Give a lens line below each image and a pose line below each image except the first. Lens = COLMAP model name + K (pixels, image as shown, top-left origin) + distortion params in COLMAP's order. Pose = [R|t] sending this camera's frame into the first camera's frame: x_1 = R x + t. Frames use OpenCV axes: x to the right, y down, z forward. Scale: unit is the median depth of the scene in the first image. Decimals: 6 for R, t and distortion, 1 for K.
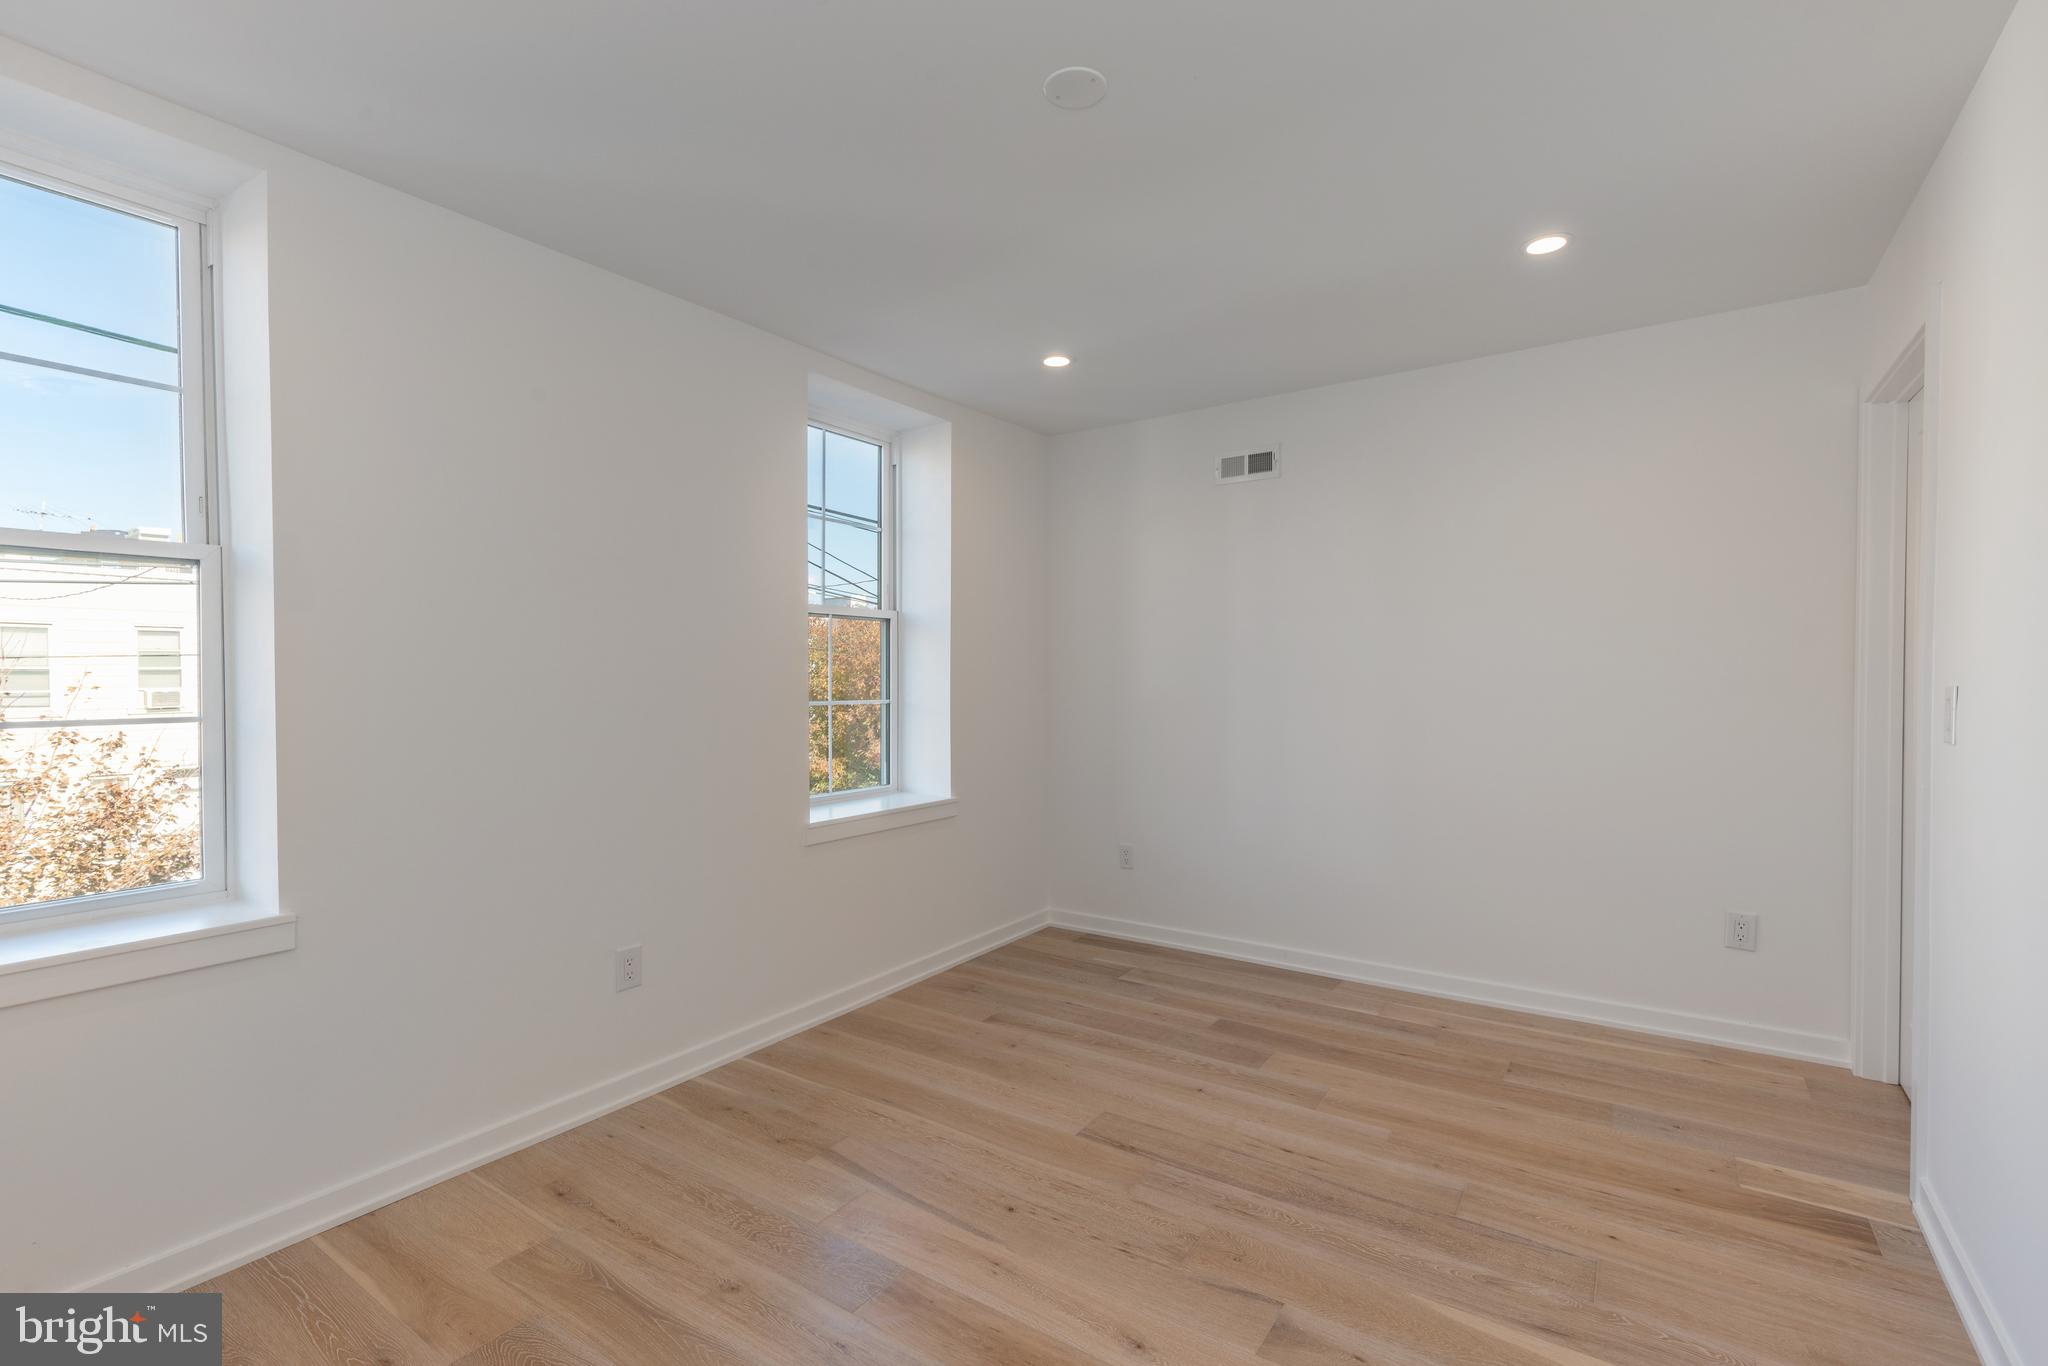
lens RADIAL K [[926.0, 0, 1036.6], [0, 926.0, 692.8], [0, 0, 1]] dist [0.011500, -0.003377]
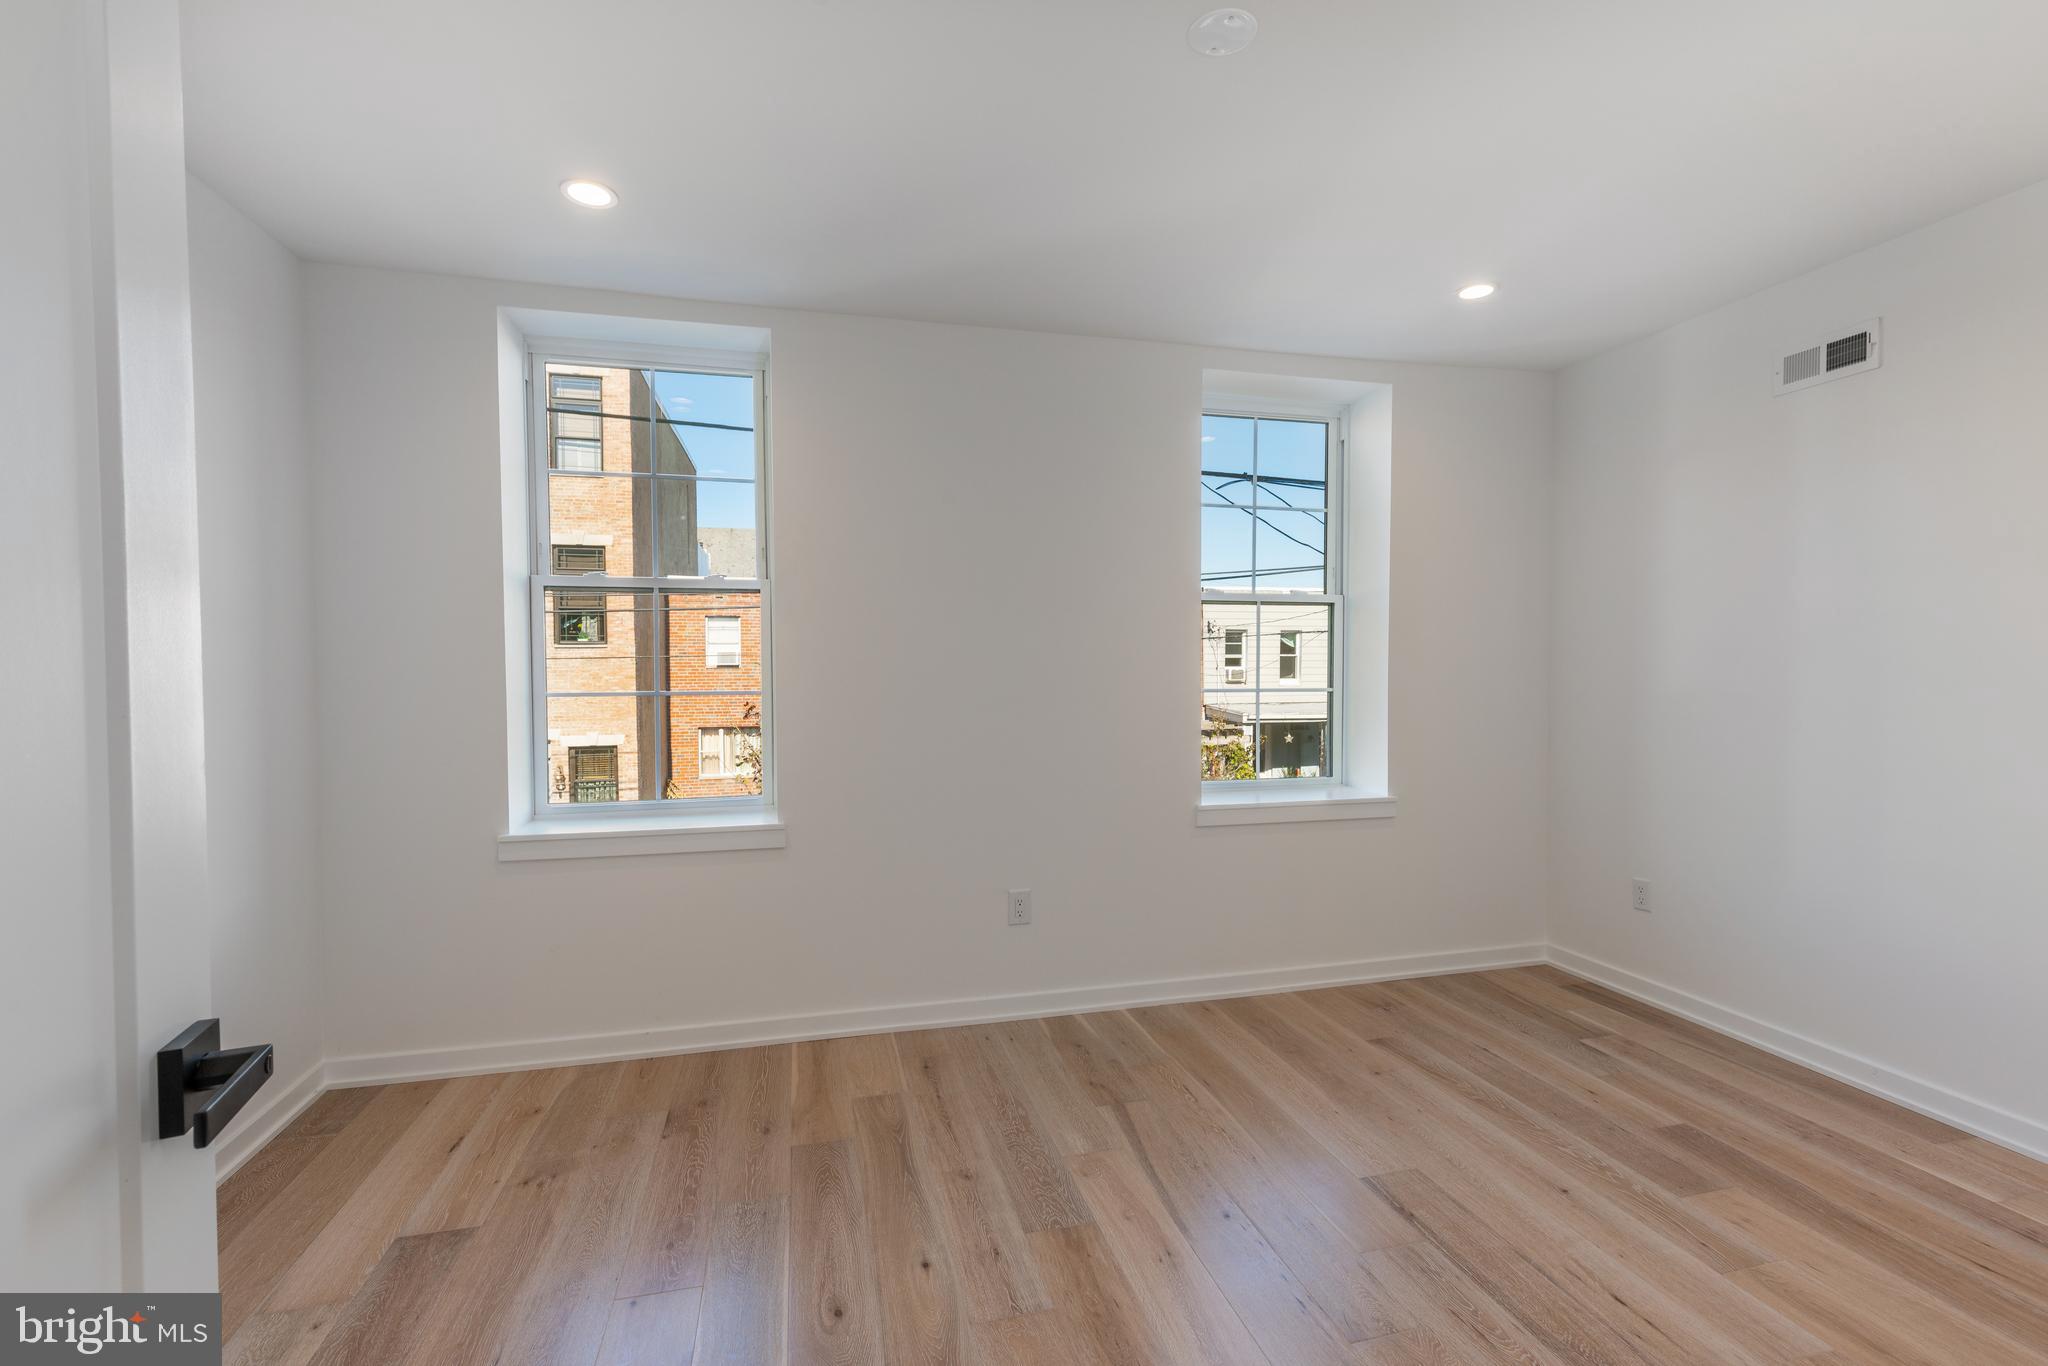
lens RADIAL K [[926.0, 0, 1028.8], [0, 926.0, 682.7], [0, 0, 1]] dist [0.011500, -0.003377]
pose [[0.745226, 0.010619, -0.666728, 0.337730], [-0.009929, 0.999939, 0.004828, 0.000154], [0.666739, 0.003022, 0.745286, 0.105553]]
